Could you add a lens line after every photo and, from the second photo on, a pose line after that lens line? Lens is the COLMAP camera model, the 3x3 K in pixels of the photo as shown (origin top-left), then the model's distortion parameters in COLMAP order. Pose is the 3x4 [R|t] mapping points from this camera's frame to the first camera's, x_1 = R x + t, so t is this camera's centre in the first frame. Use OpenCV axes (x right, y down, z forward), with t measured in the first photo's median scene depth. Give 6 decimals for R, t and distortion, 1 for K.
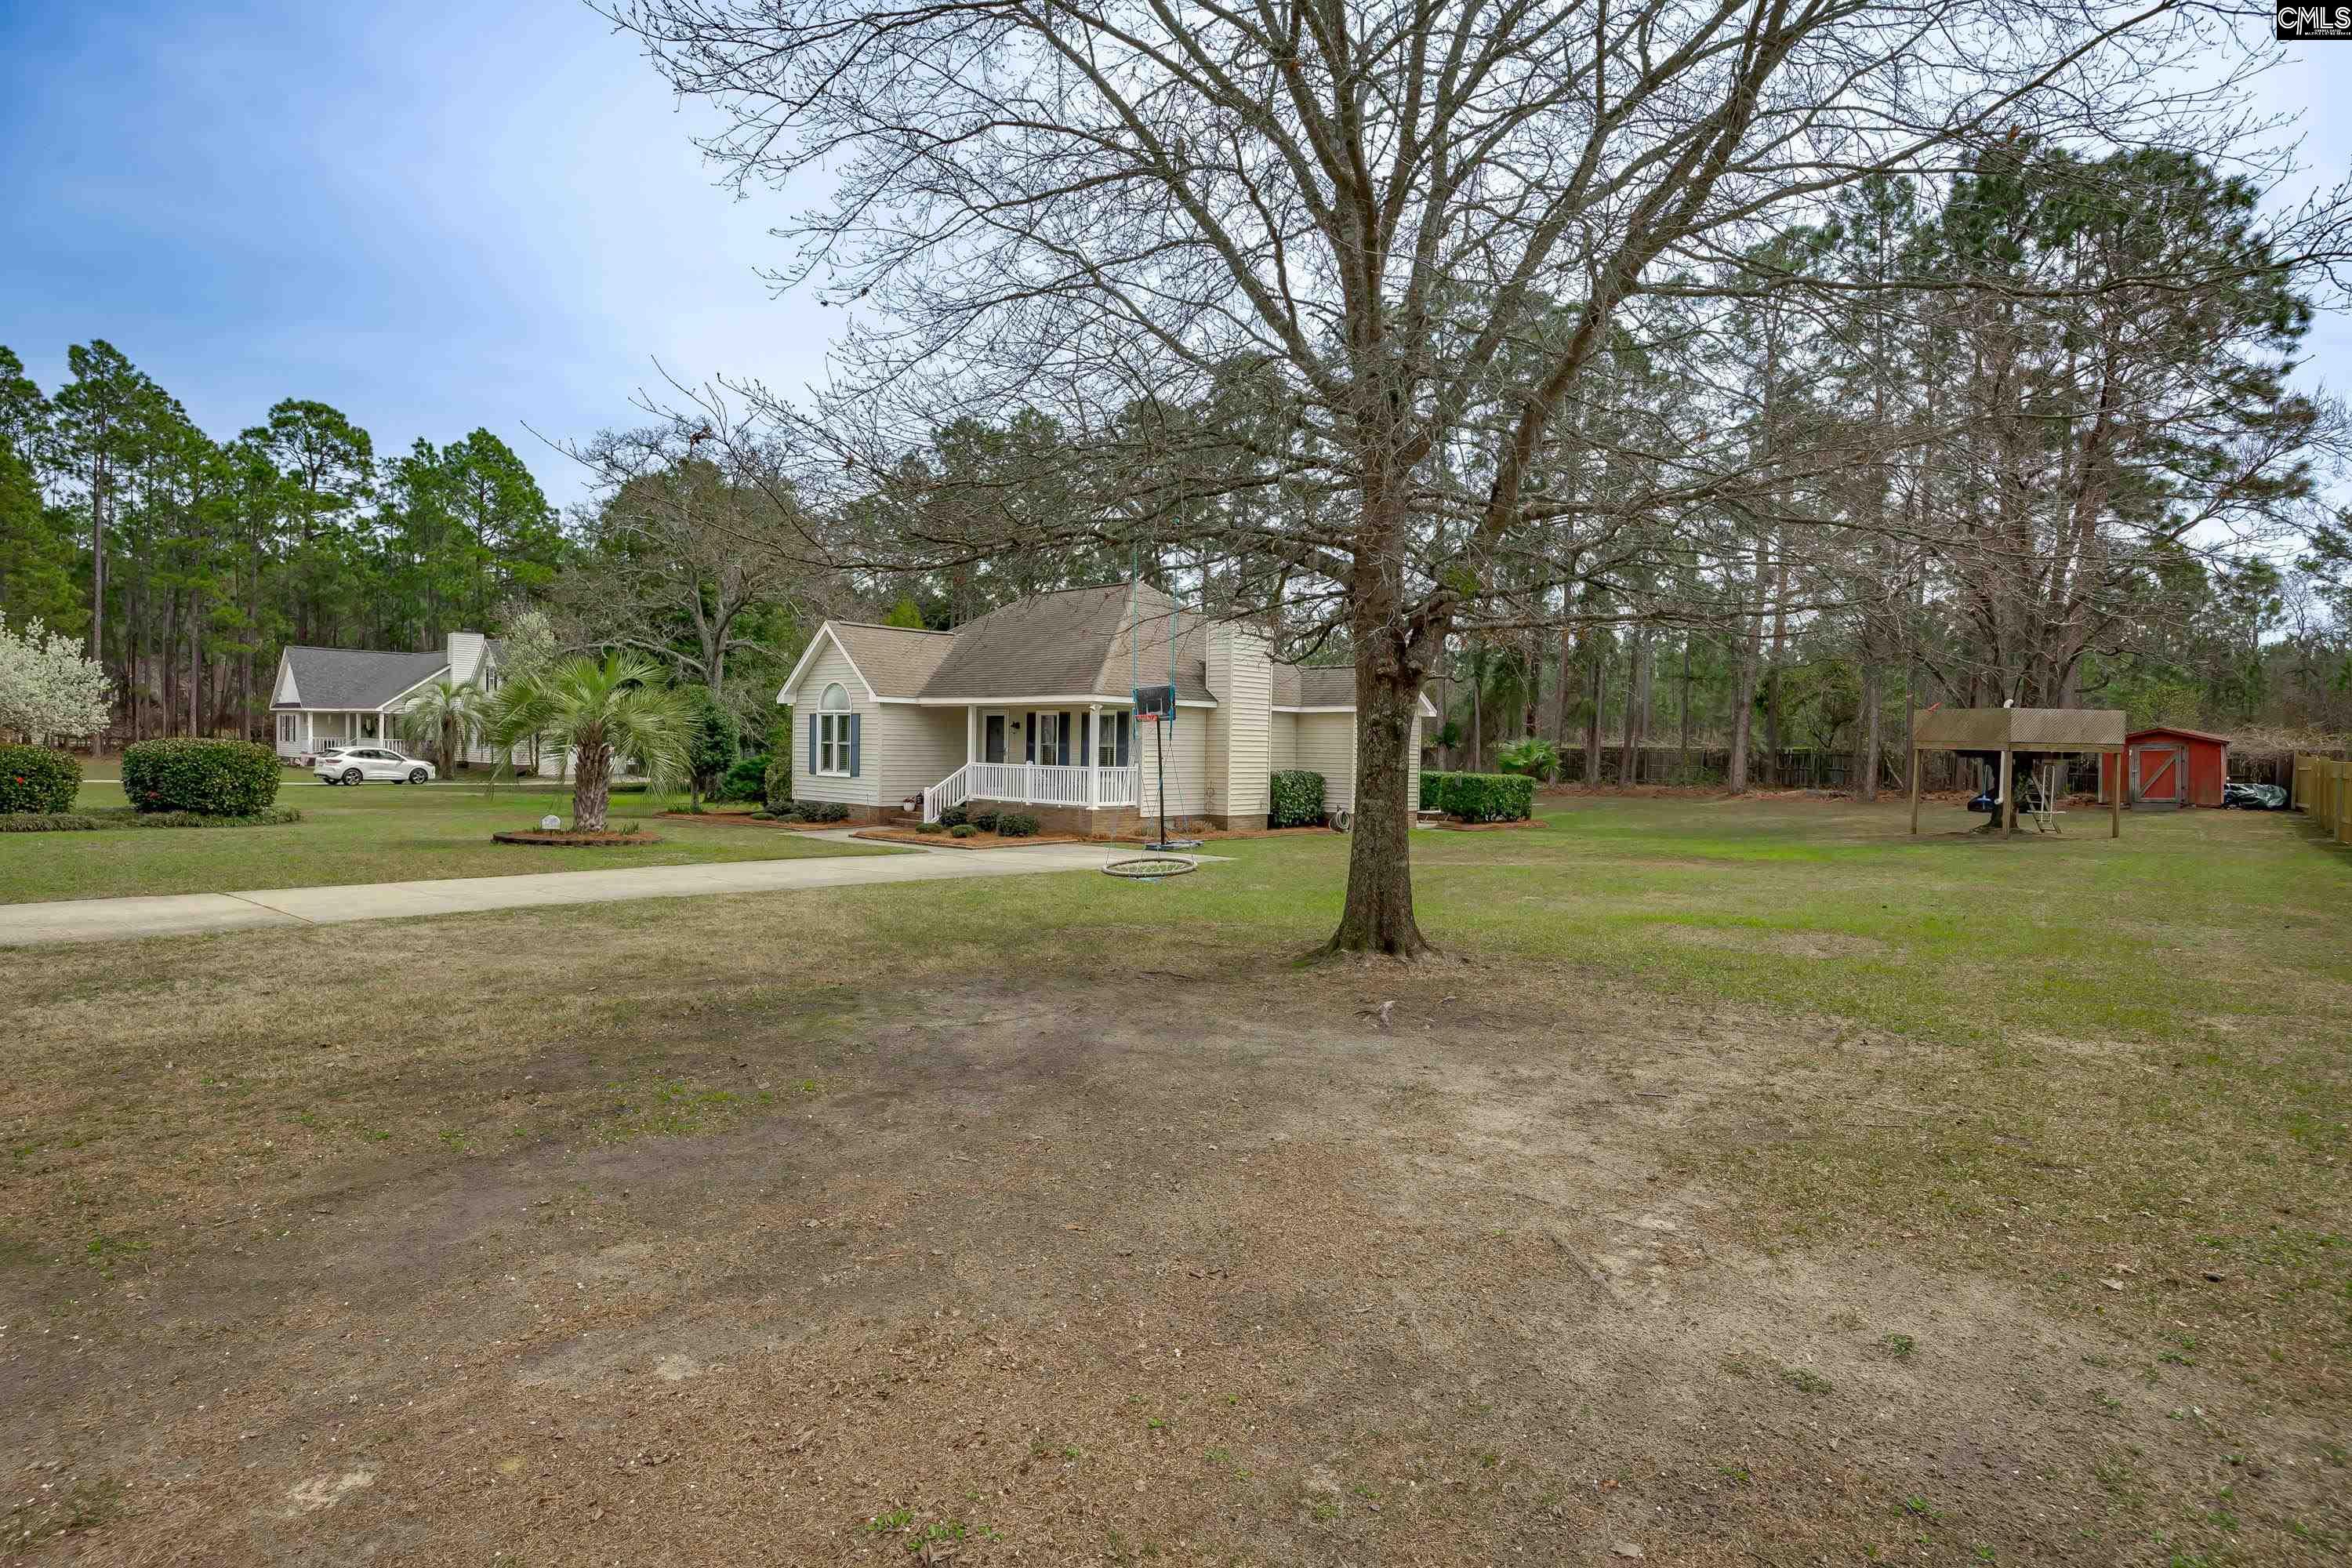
lens RADIAL K [[1212.6, 0, 1149.2], [0, 1212.6, 782.9], [0, 0, 1]] dist [-0.013478, -0.000264]
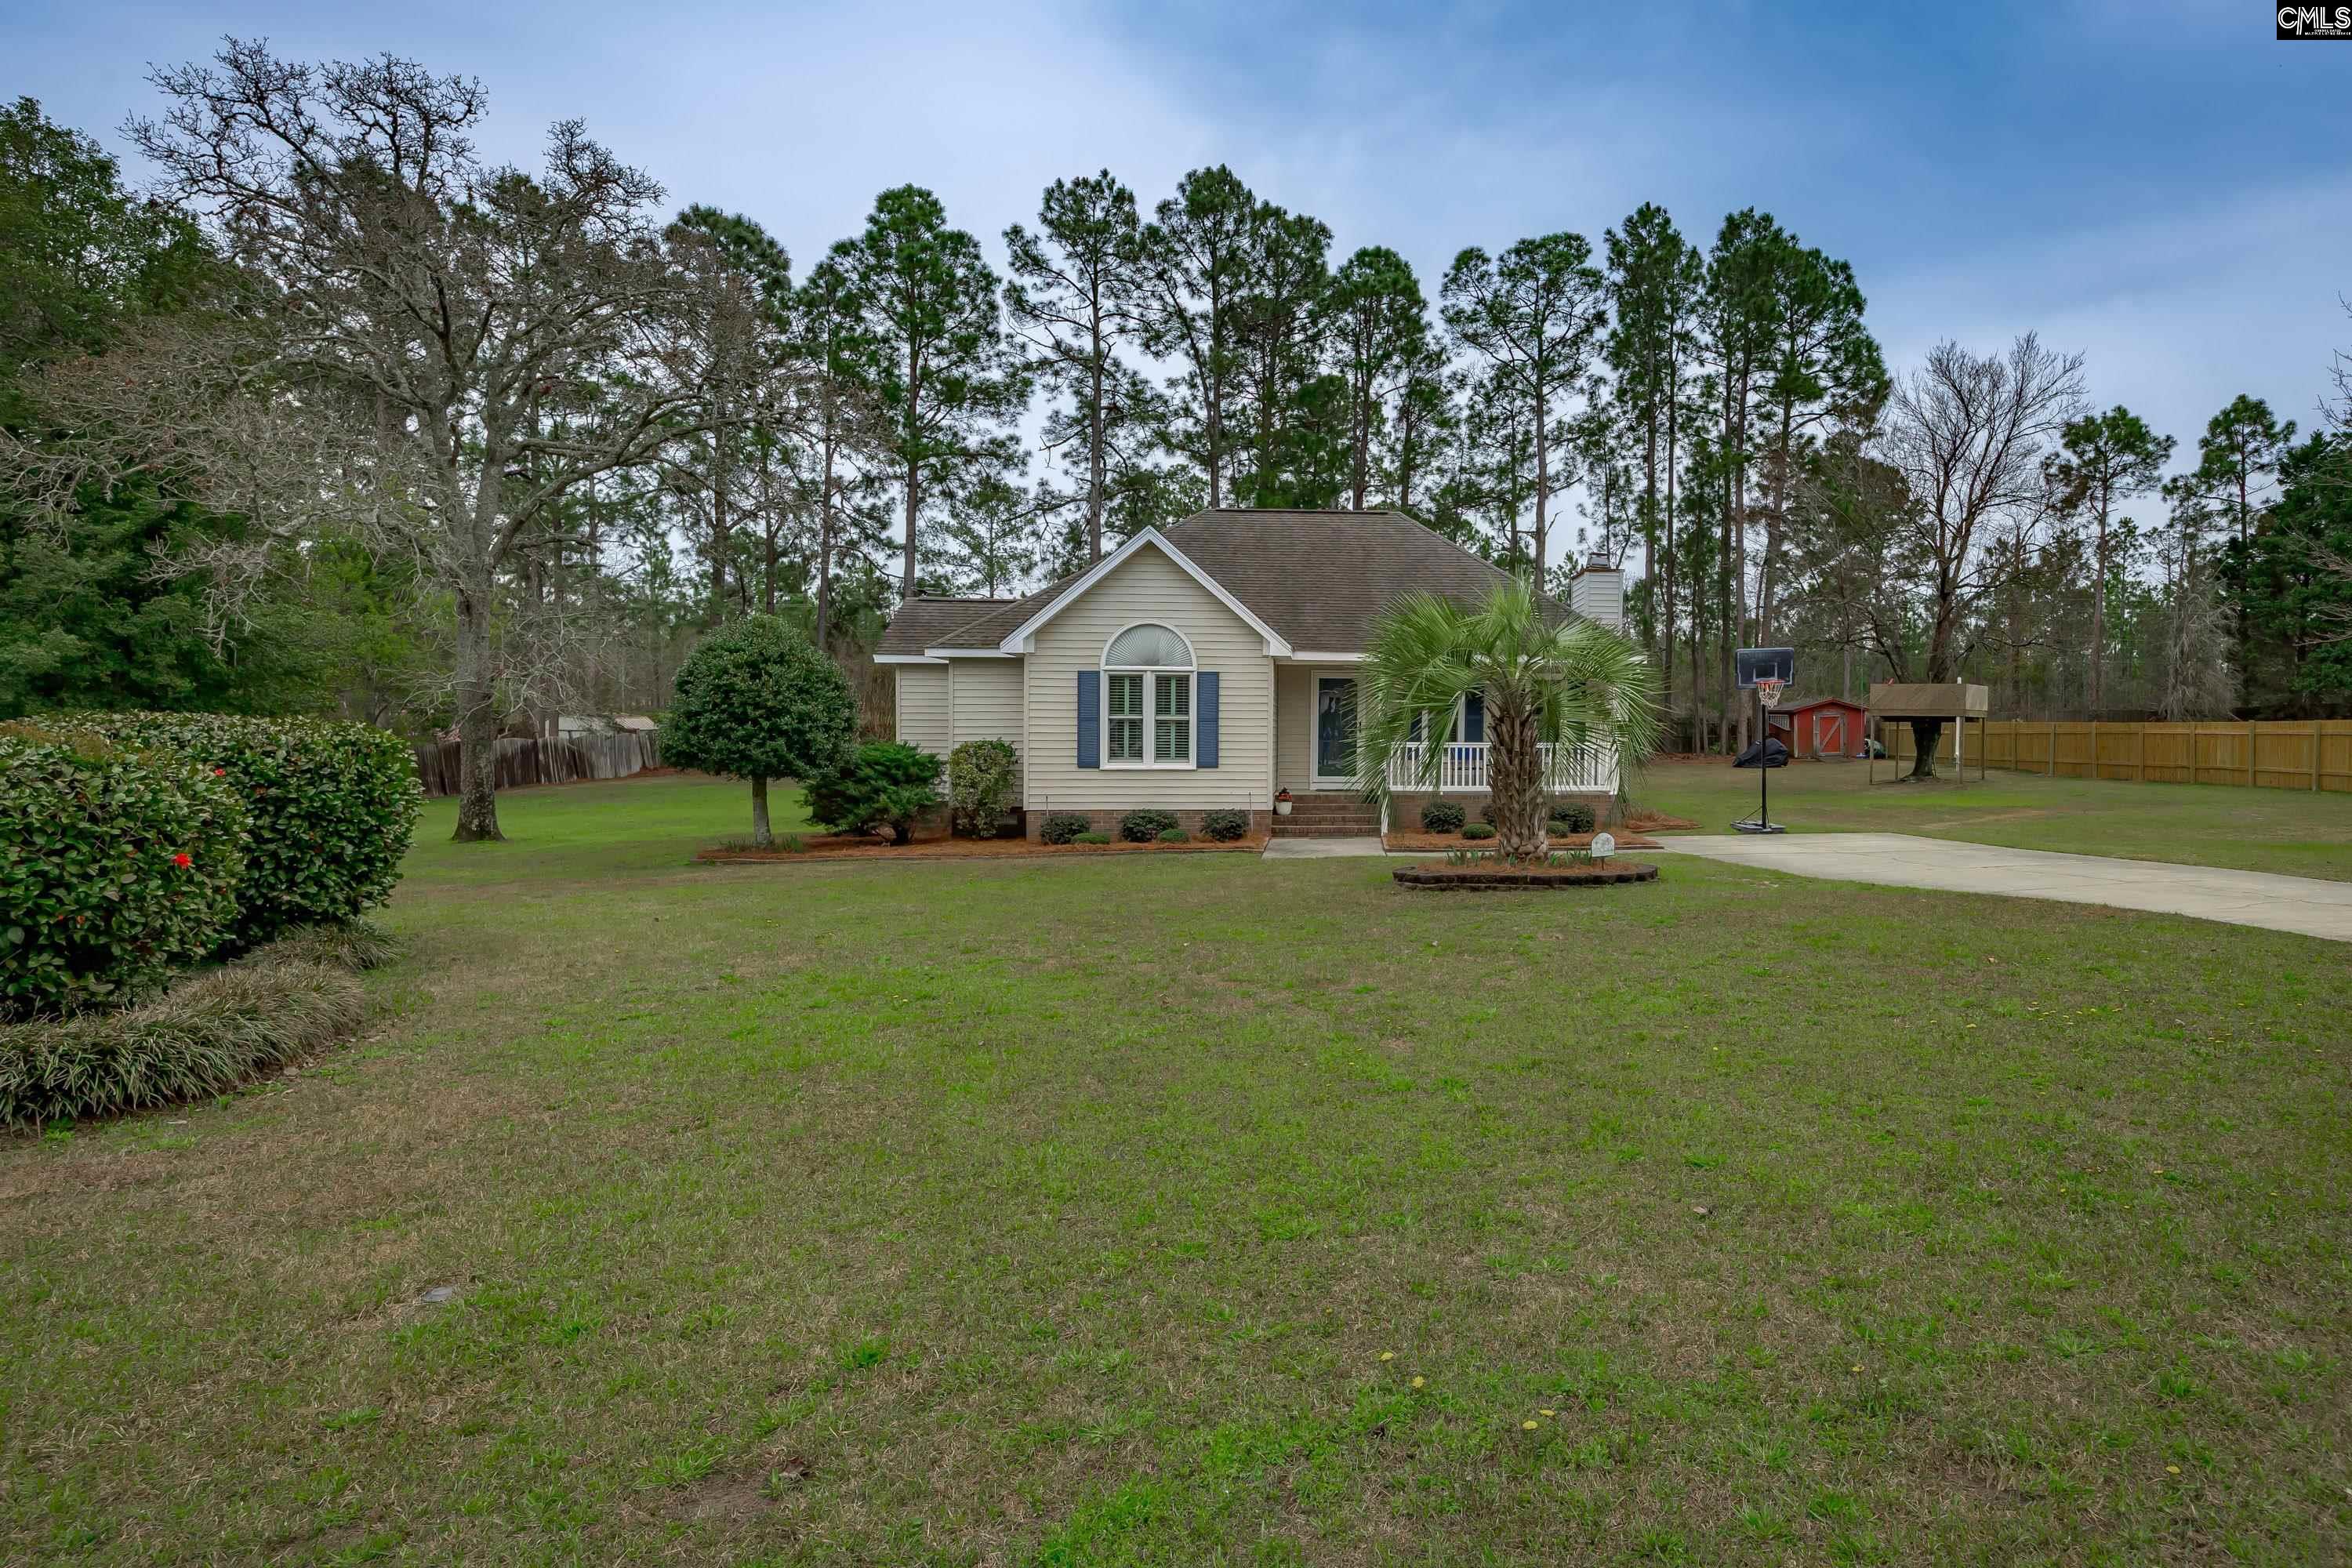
lens RADIAL K [[1382.7, 0, 1465.3], [0, 1382.7, 781.1], [0, 0, 1]] dist [0.002137, -0.000444]
pose [[0.661885, -0.042315, 0.748410, -0.559293], [0.033729, 0.999075, 0.026658, -0.010749], [-0.748846, 0.007599, 0.662700, 0.313369]]
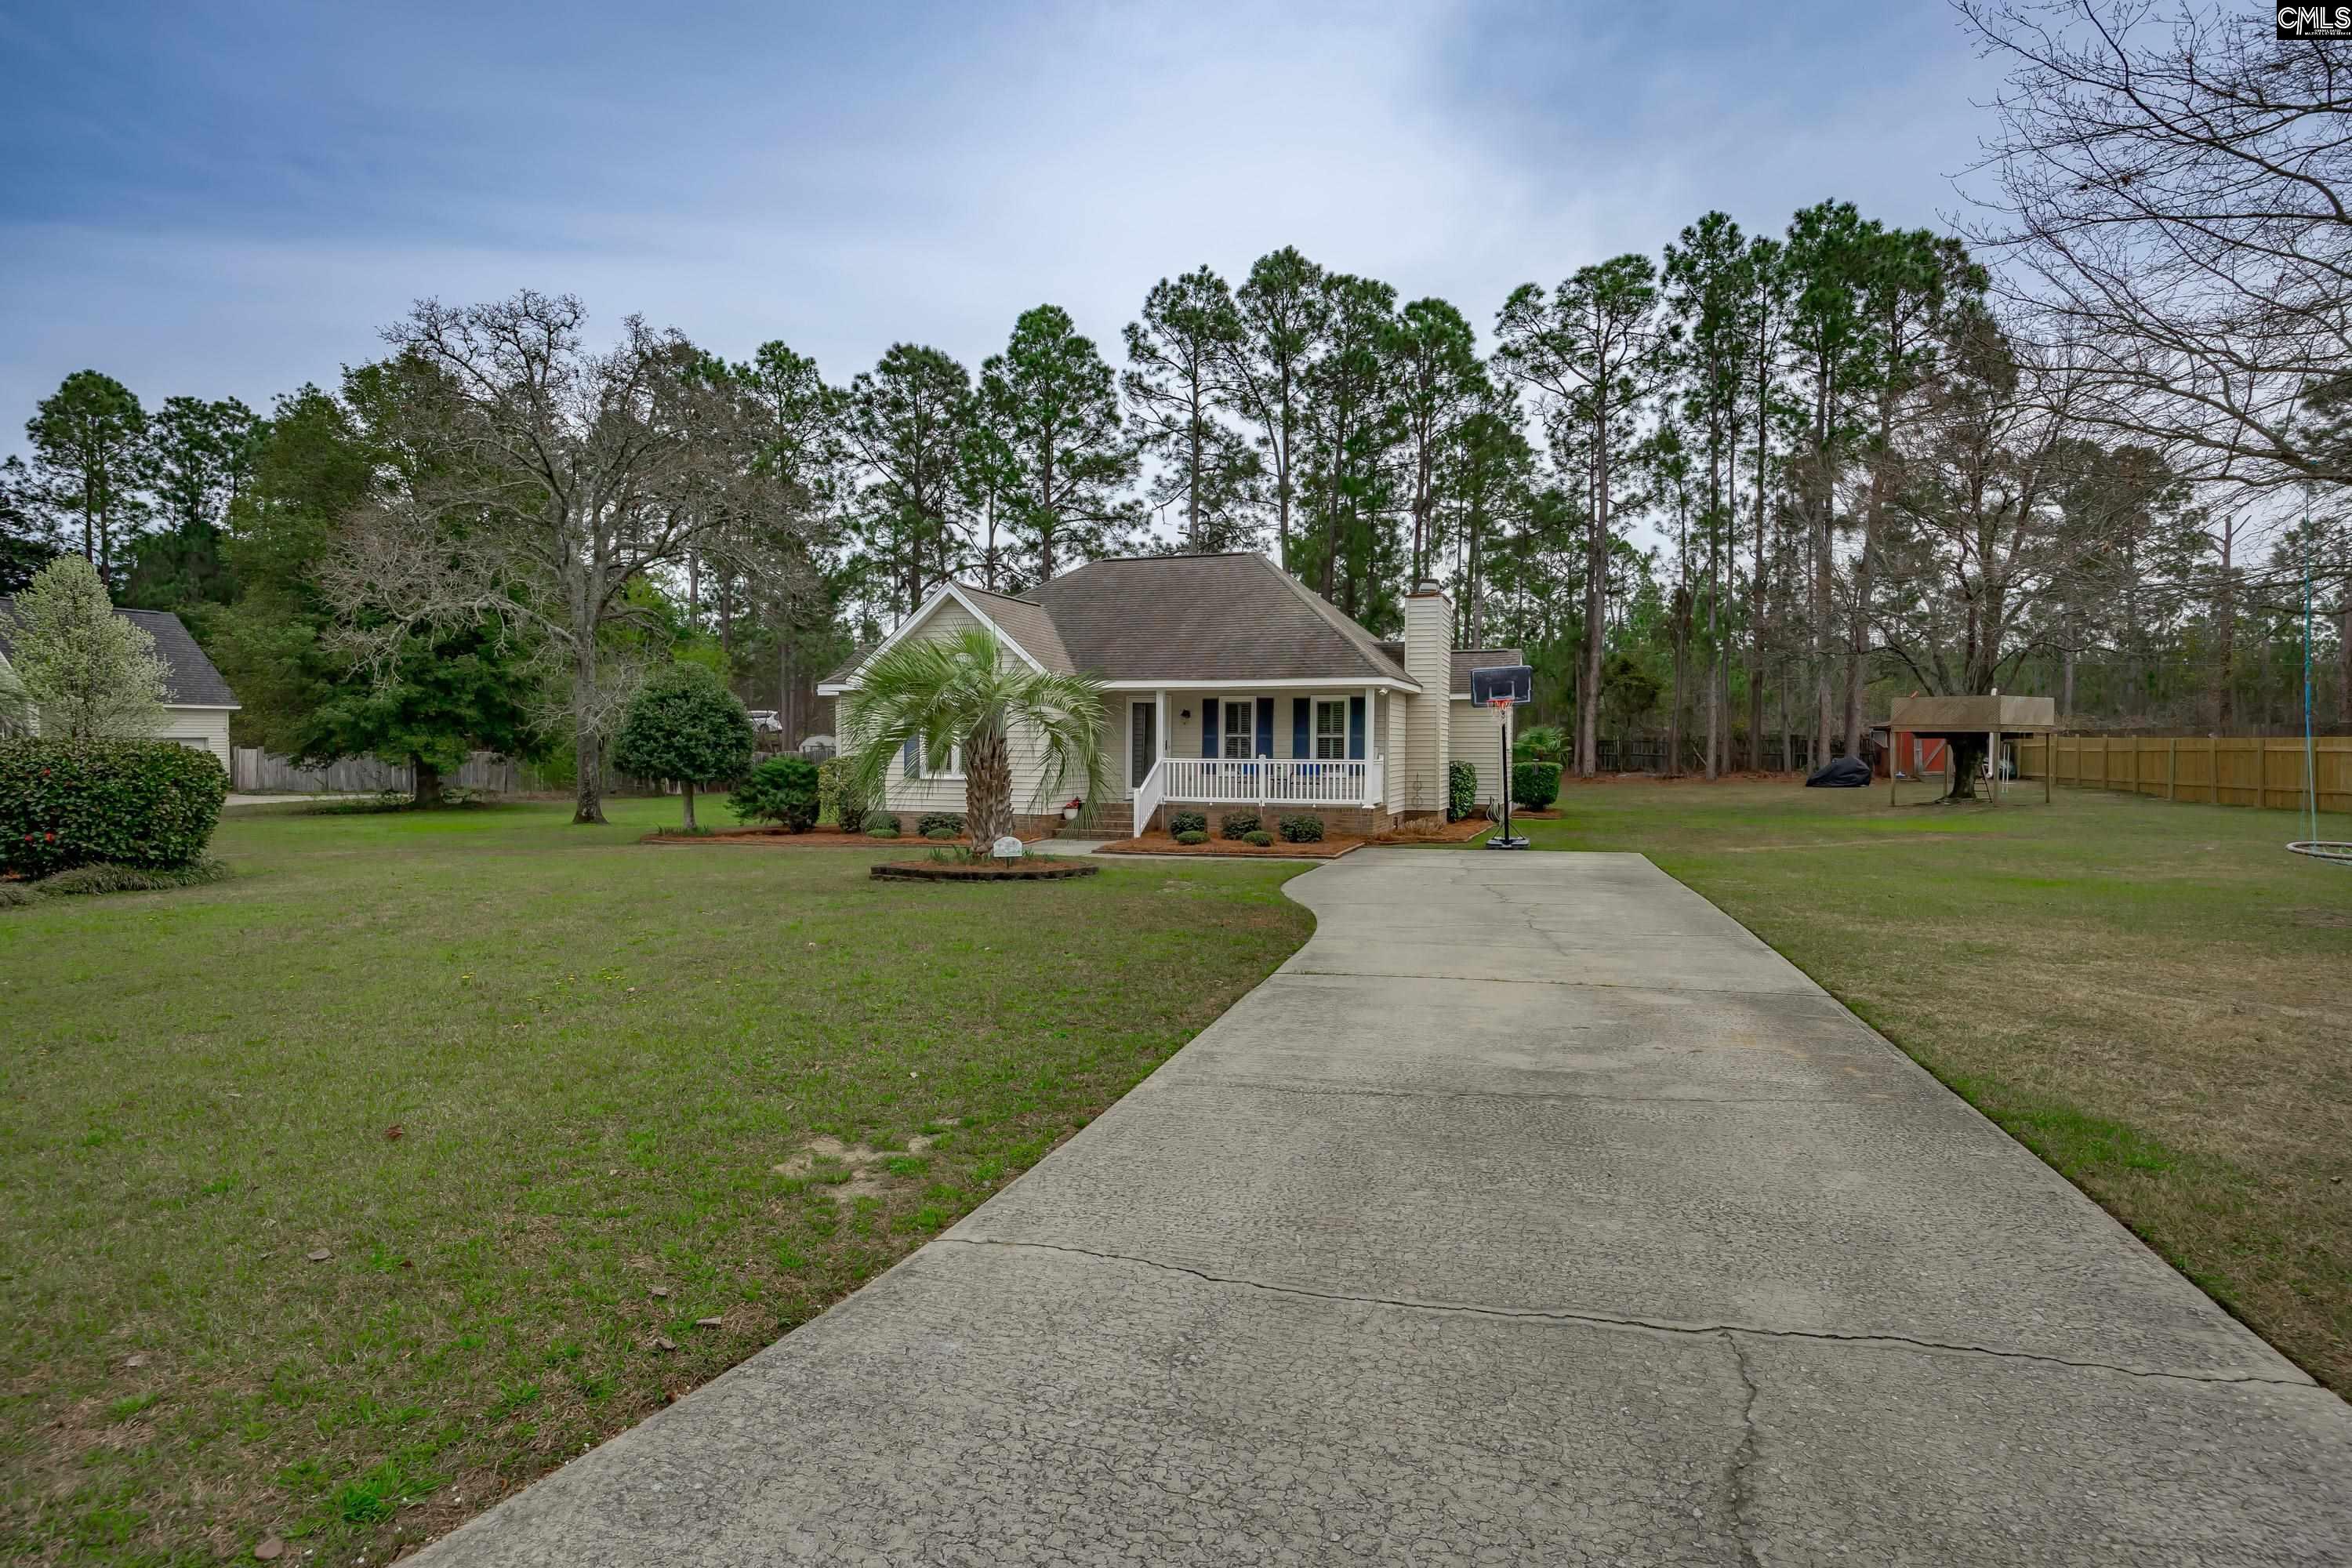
lens RADIAL K [[1272.0, 0, 1176.0], [0, 1272.0, 784.0], [0, 0, 1]] dist [-0.006008, -0.000308]
pose [[0.913932, -0.025940, 0.405036, -0.370539], [0.026054, 0.999647, 0.005233, -0.002502], [-0.405029, 0.005770, 0.914286, 0.155131]]
